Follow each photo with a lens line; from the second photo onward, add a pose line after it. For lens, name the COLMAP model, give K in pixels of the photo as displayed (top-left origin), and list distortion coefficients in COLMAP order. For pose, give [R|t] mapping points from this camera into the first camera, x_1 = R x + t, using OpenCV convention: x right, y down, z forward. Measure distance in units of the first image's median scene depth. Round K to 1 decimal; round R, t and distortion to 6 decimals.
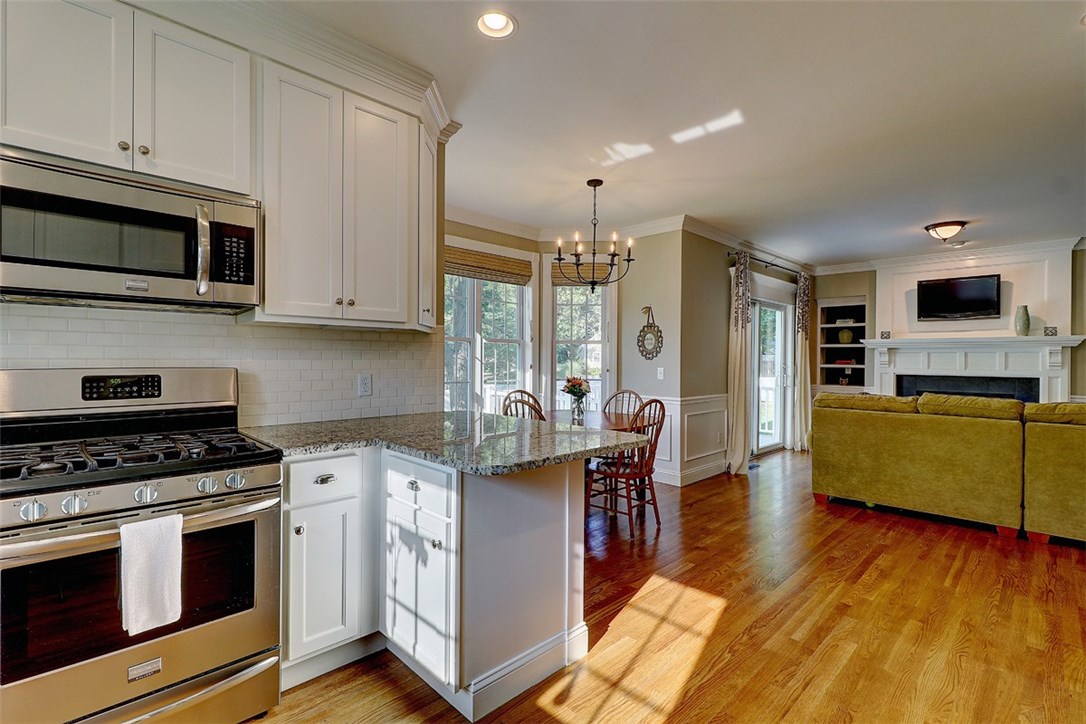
lens RADIAL K [[504.4, 0, 540.5], [0, 504.4, 366.0], [0, 0, 1]] dist [0.004248, -0.001904]
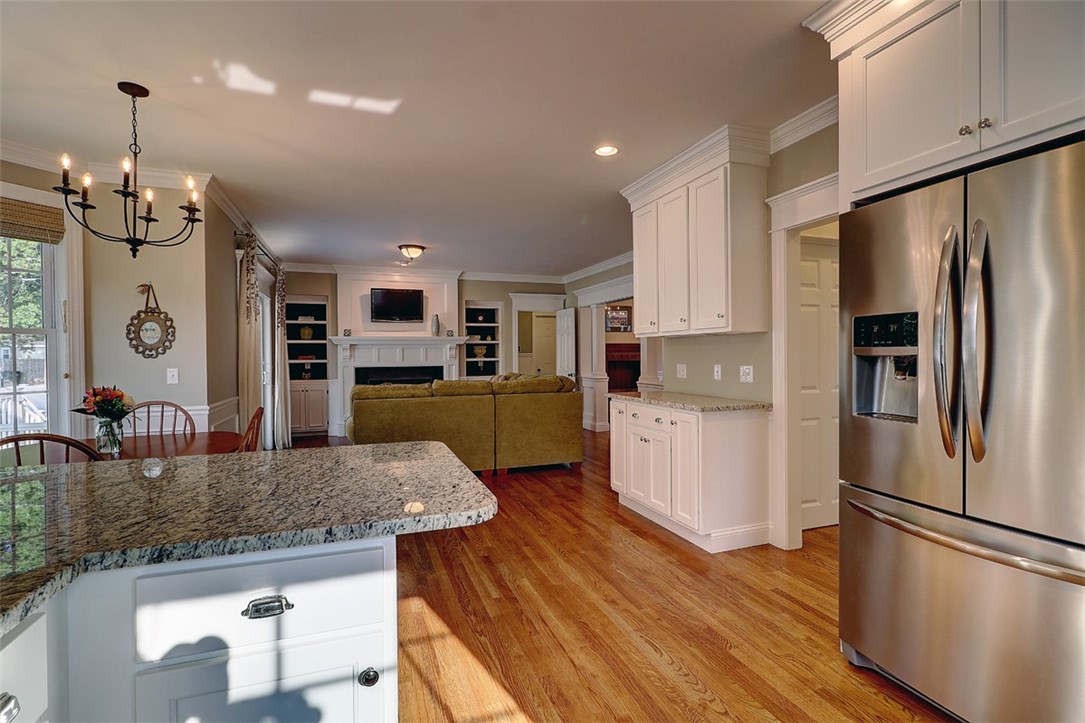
lens RADIAL K [[503.9, 0, 539.3], [0, 503.9, 360.2], [0, 0, 1]] dist [0.004248, -0.001904]
pose [[0.403470, -0.021769, 0.914734, -0.222318], [0.024789, 0.999610, 0.012855, -0.004772], [-0.914657, 0.017489, 0.403852, 0.197015]]
